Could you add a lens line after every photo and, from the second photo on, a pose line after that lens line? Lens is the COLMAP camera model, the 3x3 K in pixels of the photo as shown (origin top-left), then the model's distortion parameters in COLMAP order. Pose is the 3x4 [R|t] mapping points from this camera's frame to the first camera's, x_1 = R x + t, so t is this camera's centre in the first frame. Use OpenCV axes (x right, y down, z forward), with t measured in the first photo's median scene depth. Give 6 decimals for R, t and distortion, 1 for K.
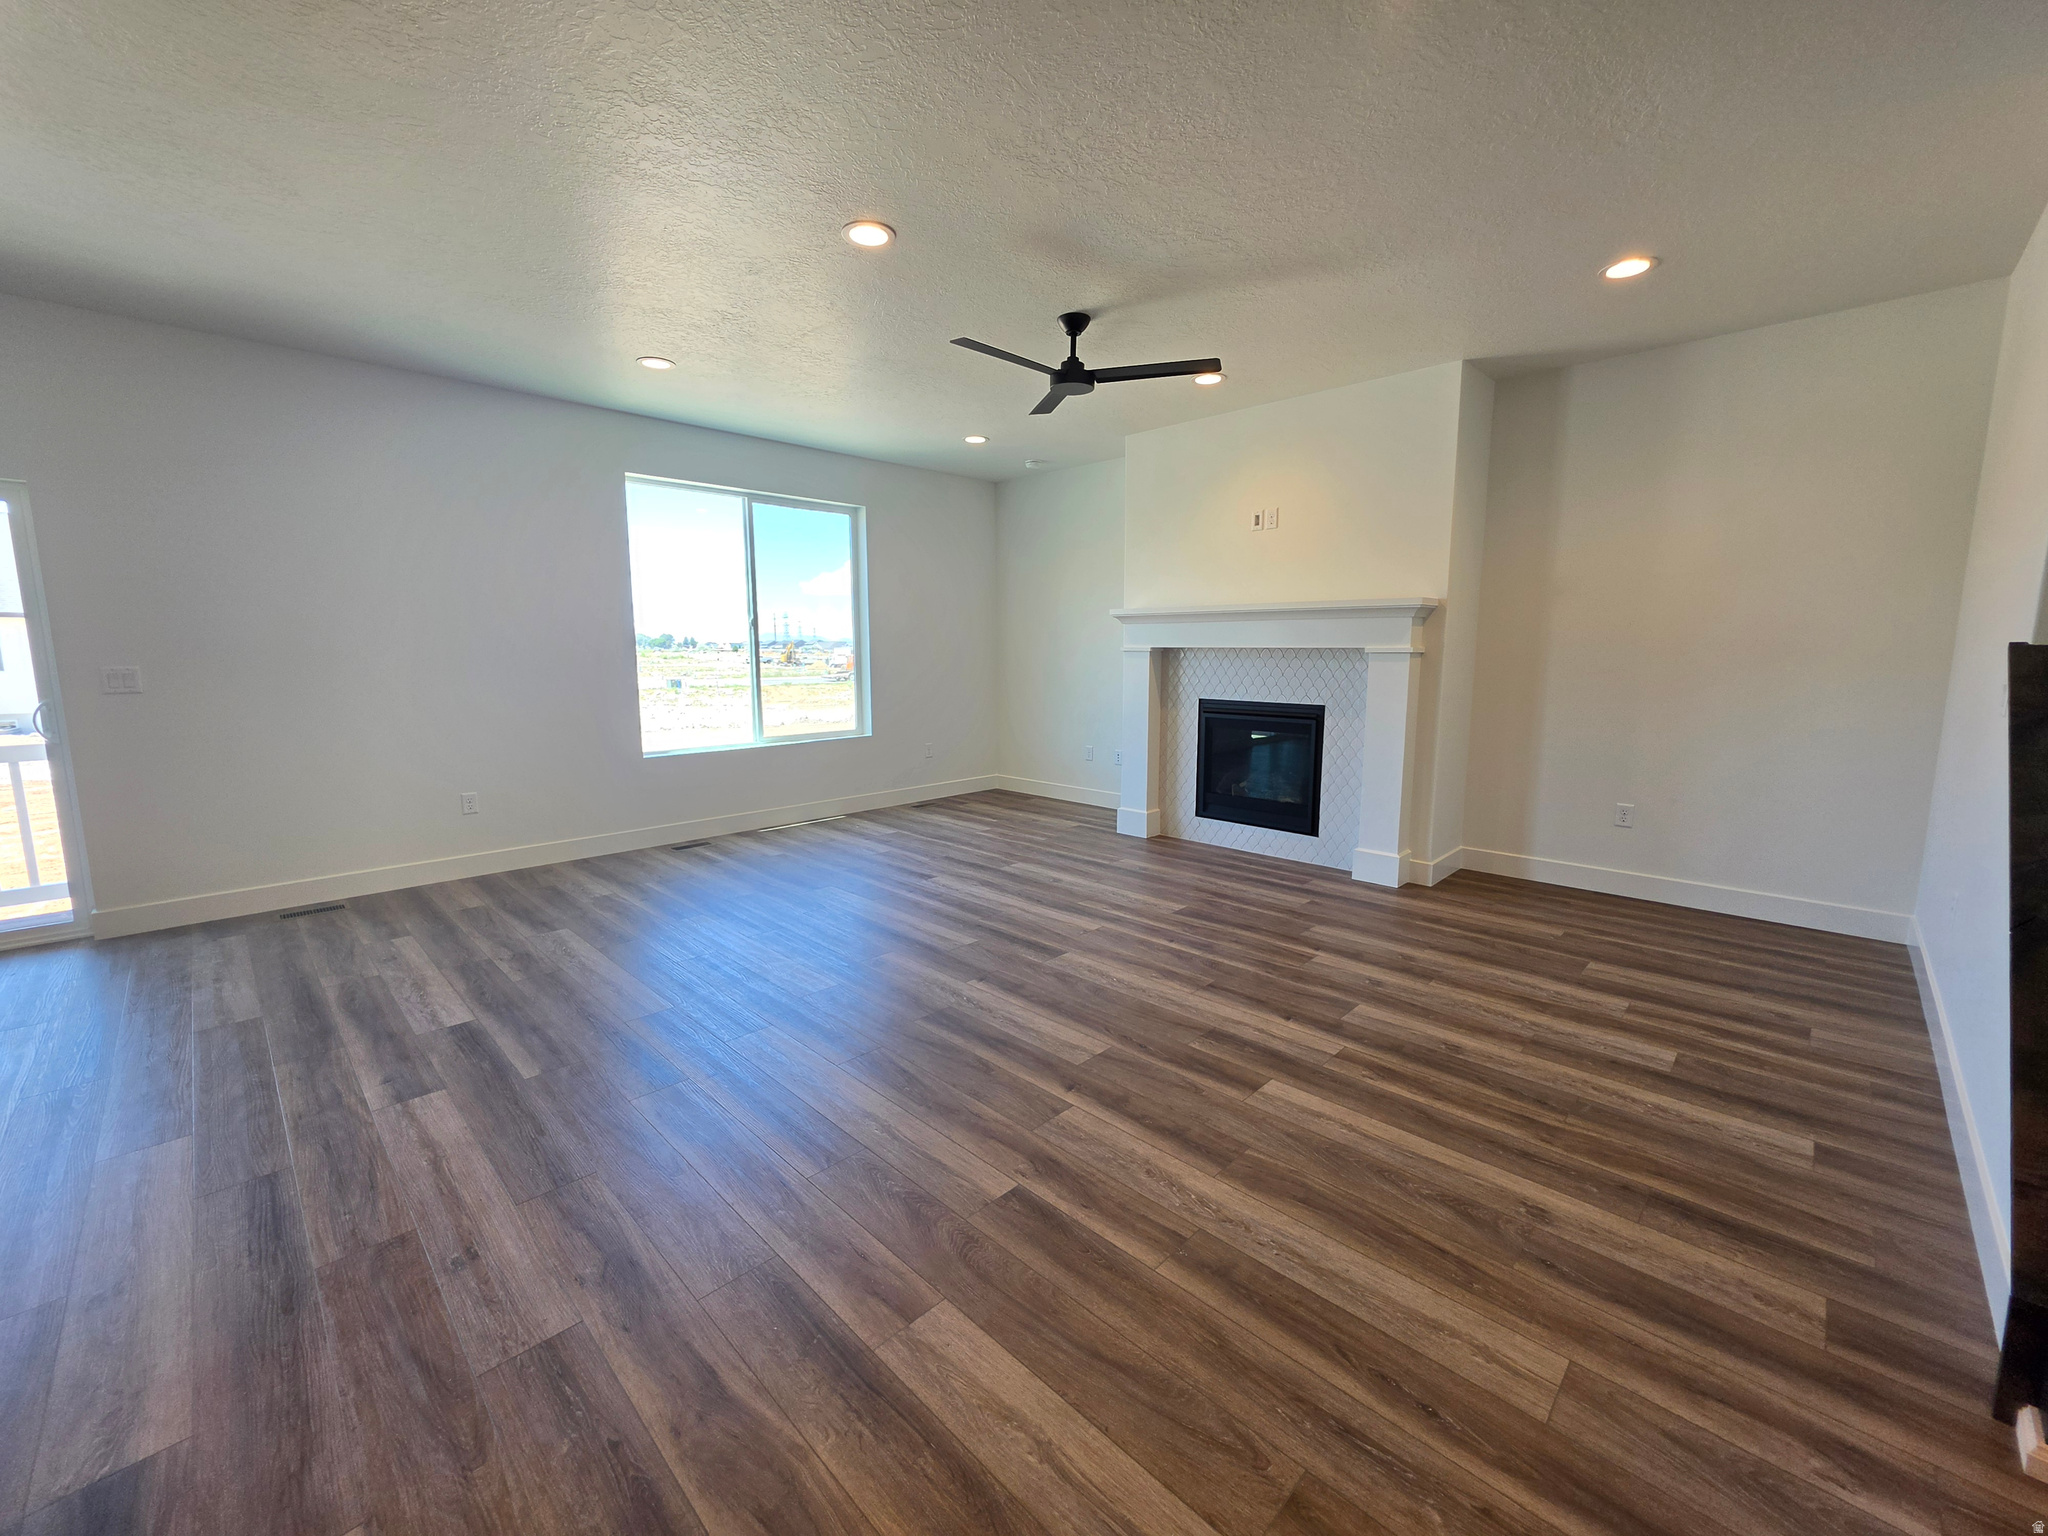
lens RADIAL K [[818.2, 0, 1034.0], [0, 818.2, 770.6], [0, 0, 1]] dist [-0.003122, -0.000330]
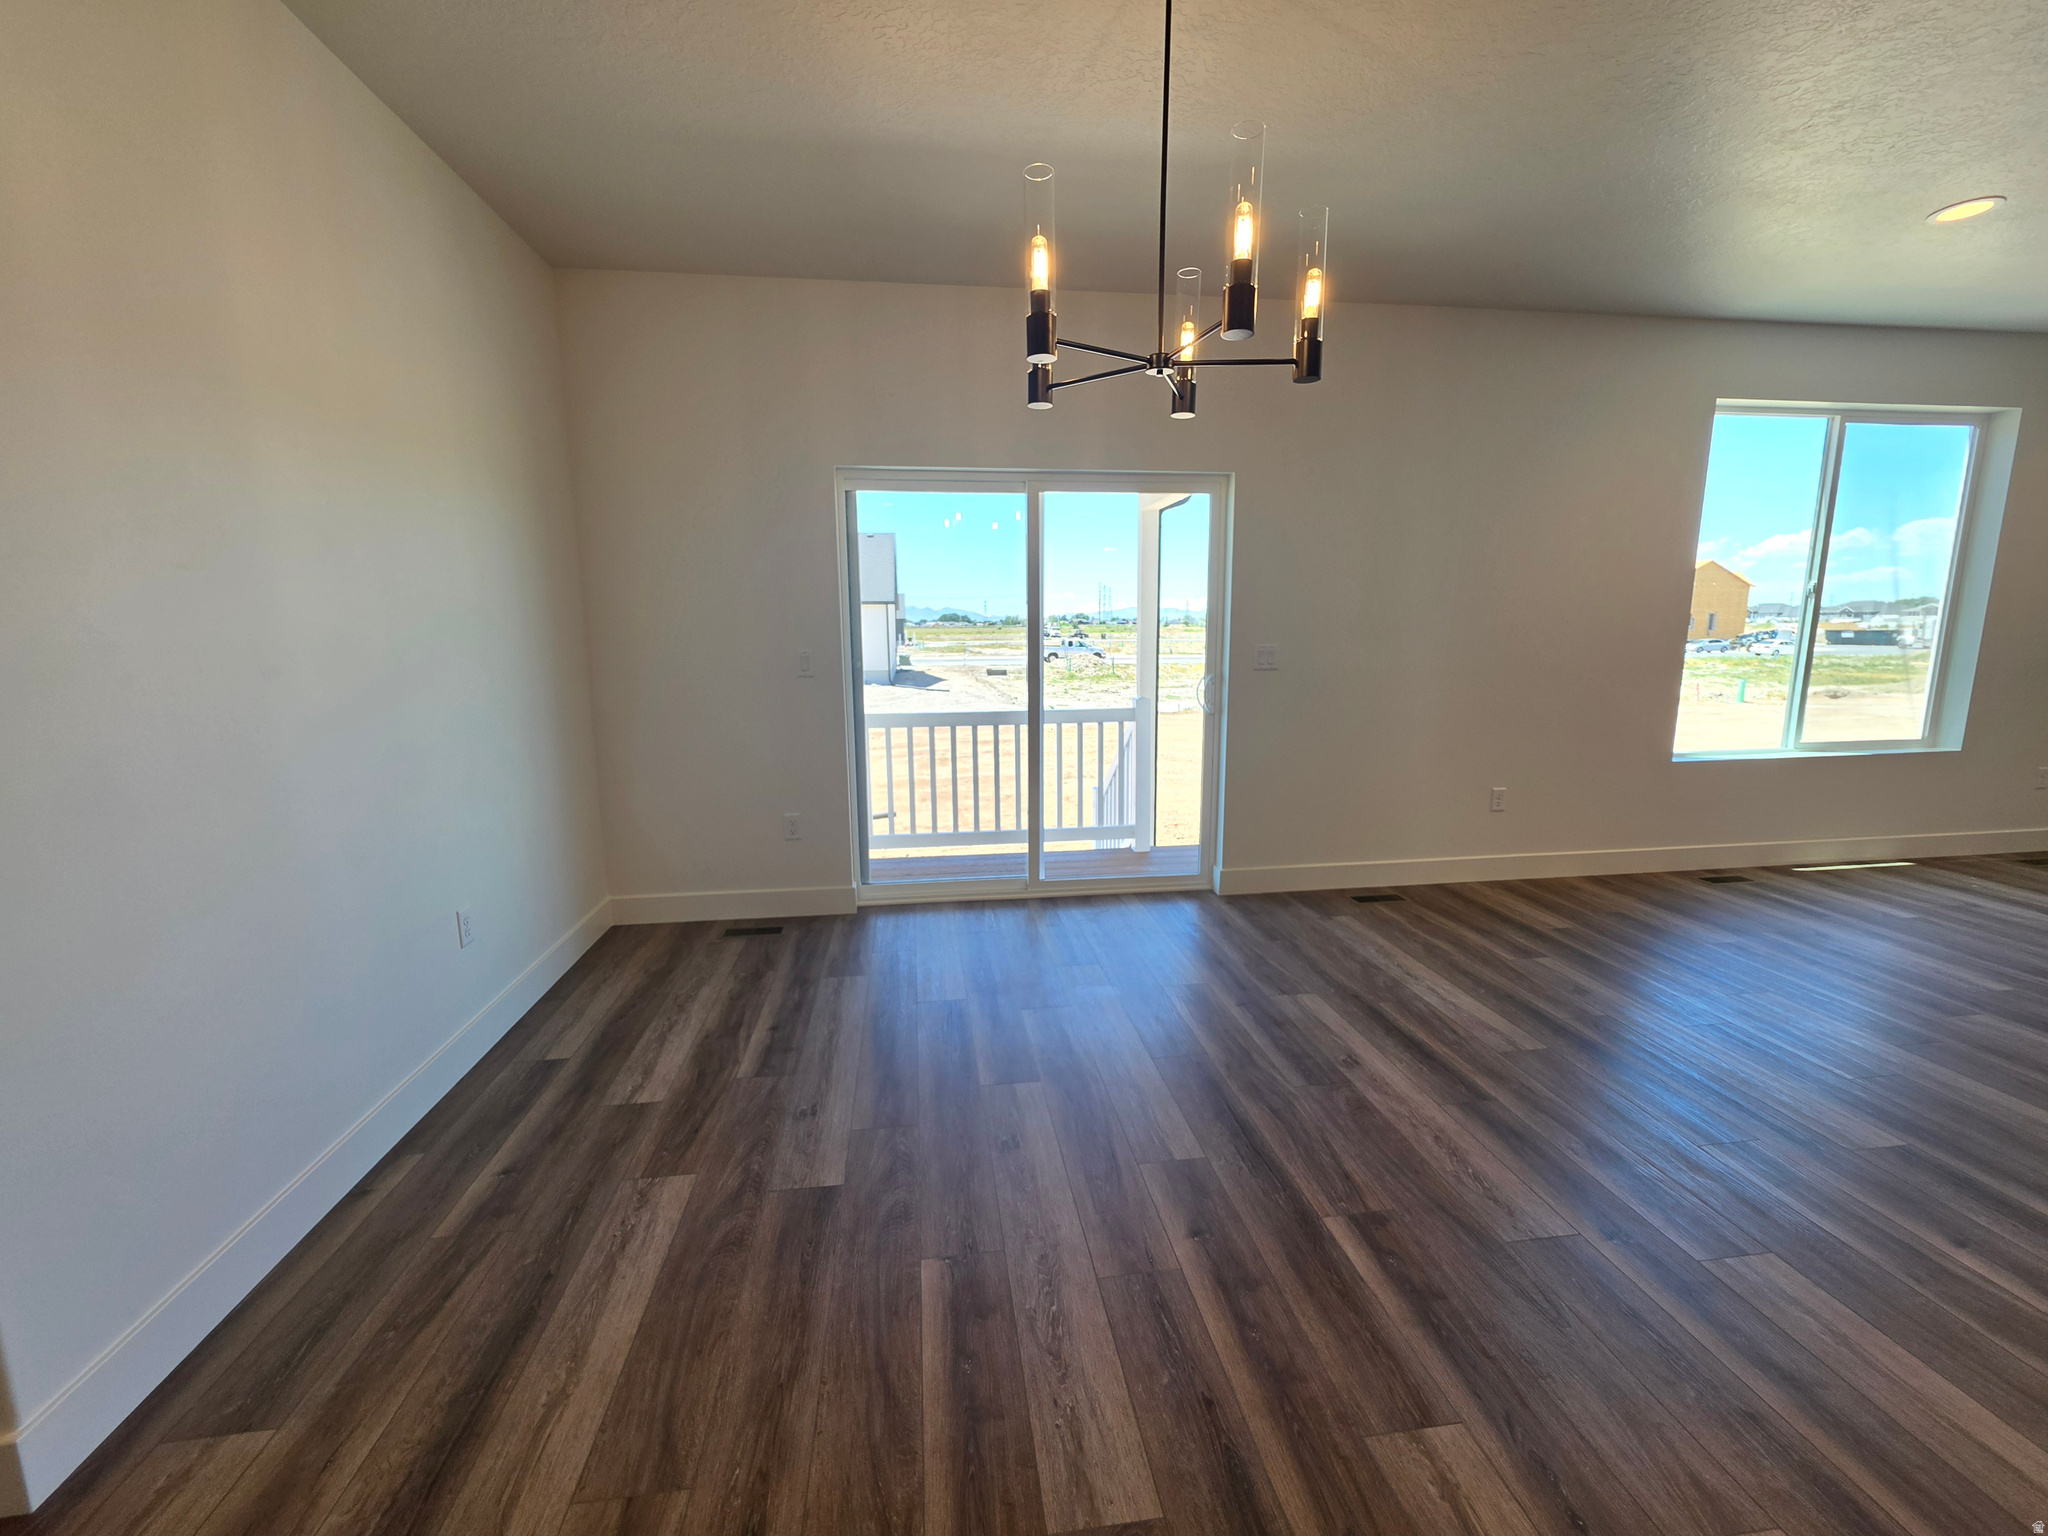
lens RADIAL K [[818.2, 0, 1014.1], [0, 818.2, 745.4], [0, 0, 1]] dist [-0.003122, -0.000330]
pose [[0.779185, 0.083937, -0.621149, -0.593716], [-0.083377, 0.996066, 0.030010, -0.000454], [0.621224, 0.028406, 0.783118, -0.032220]]
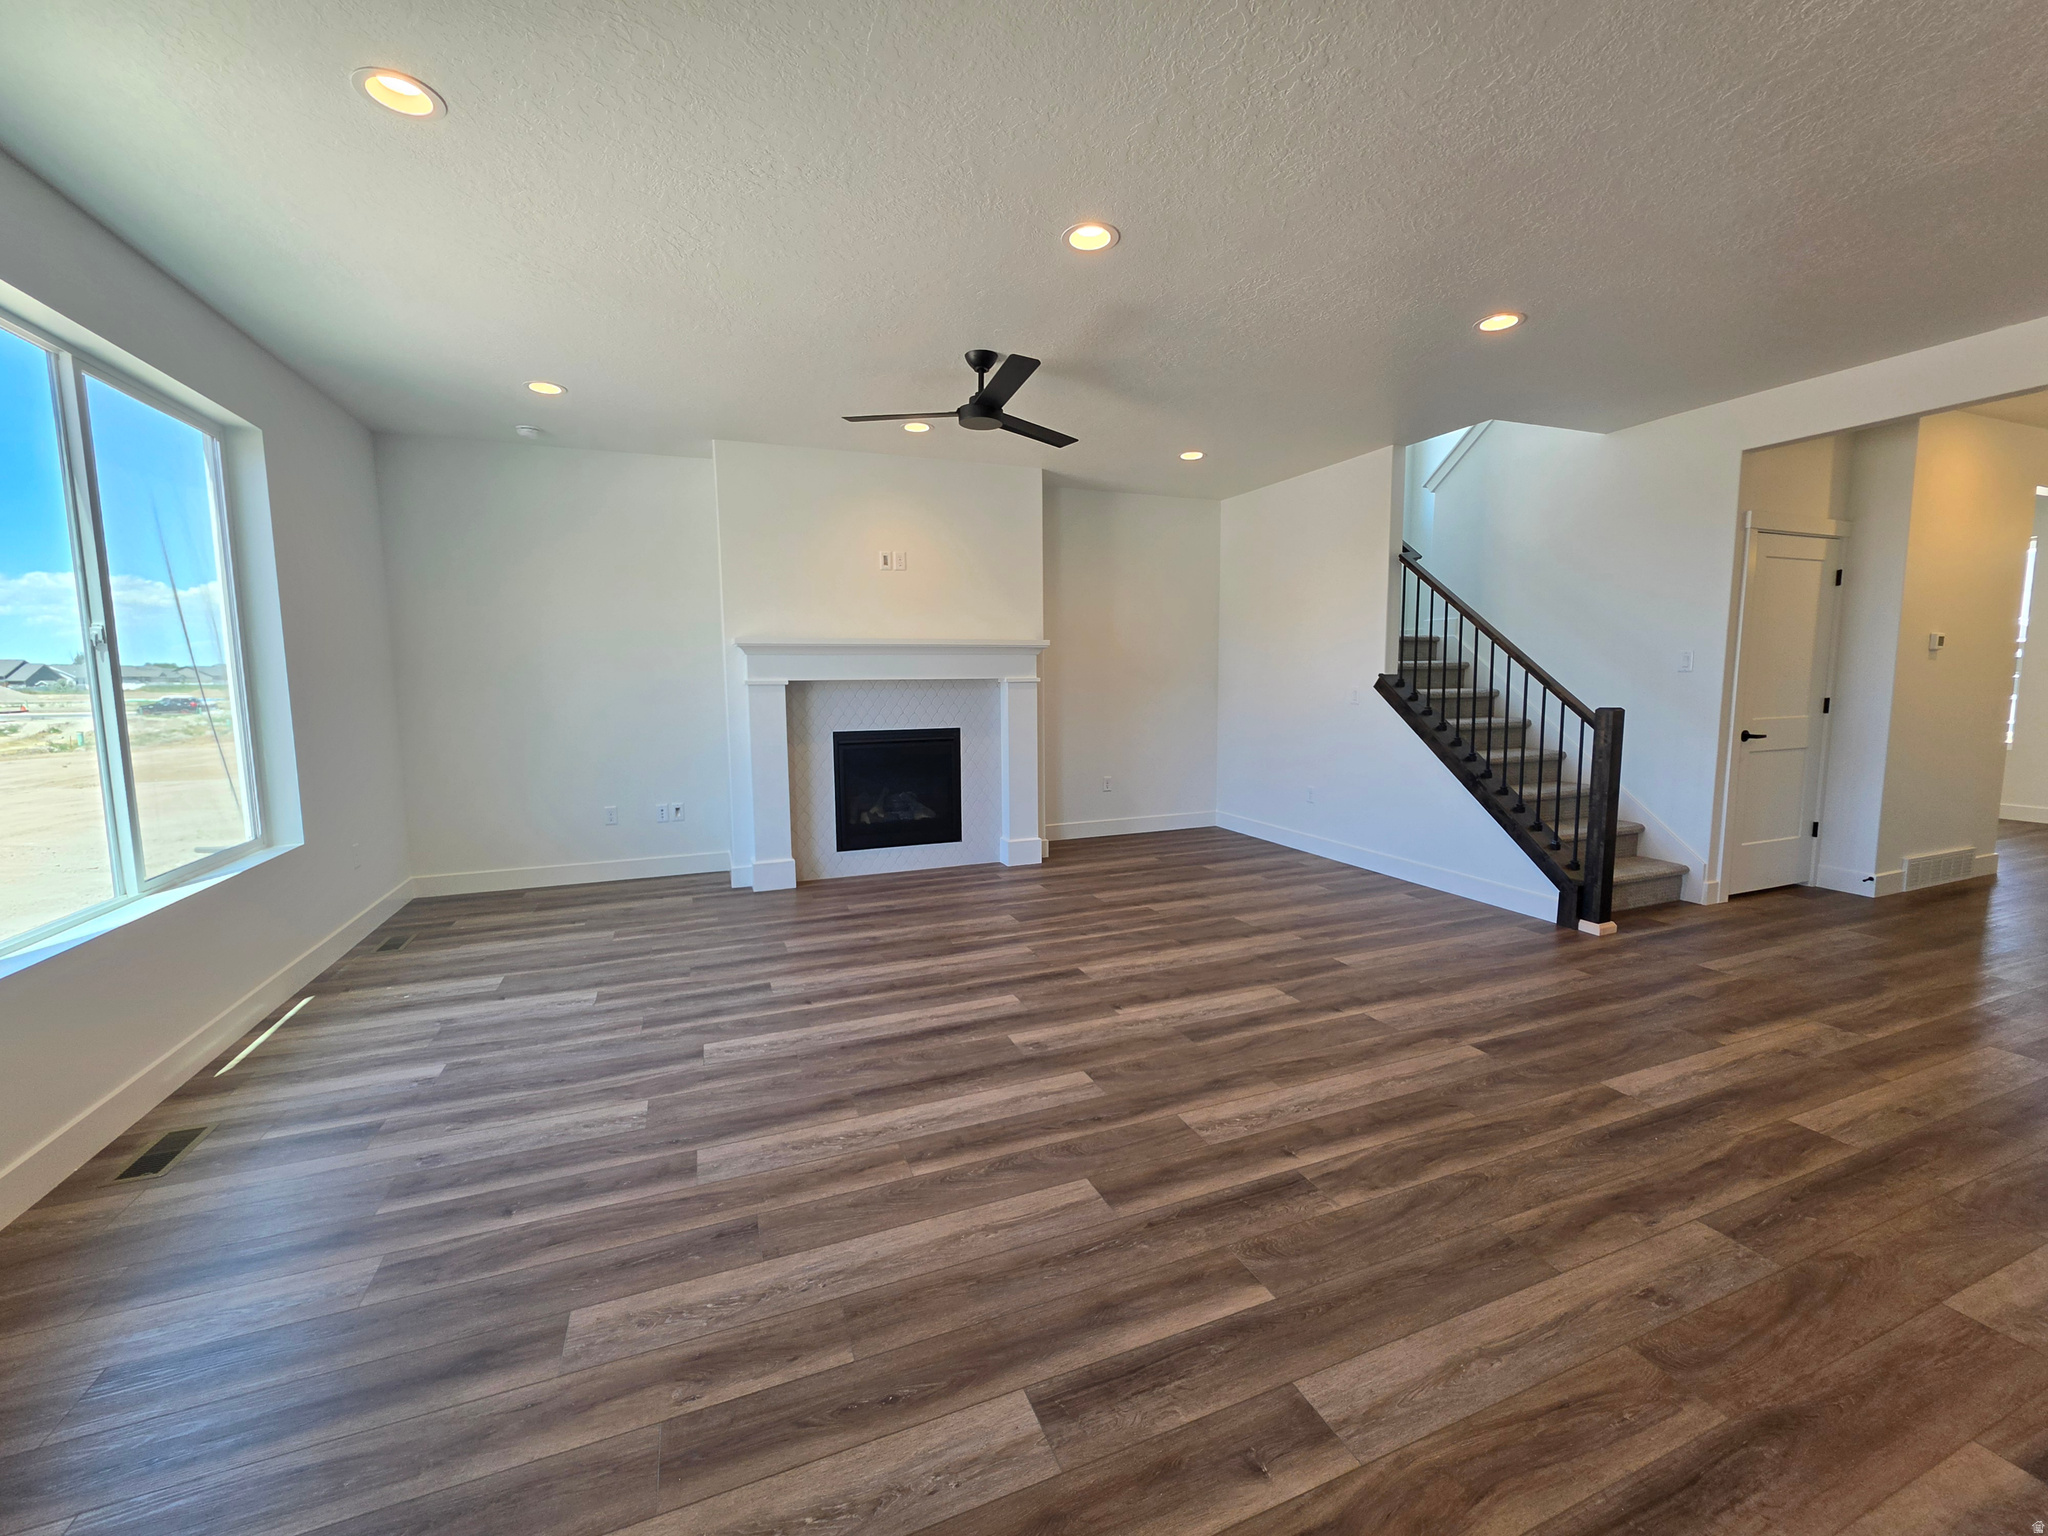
lens RADIAL K [[818.2, 0, 1023.8], [0, 818.2, 753.5], [0, 0, 1]] dist [-0.003122, -0.000330]
pose [[0.405345, -0.090336, 0.909689, -0.754134], [0.144677, 0.988904, 0.033736, -0.077985], [-0.902643, 0.117936, 0.413917, 0.494011]]
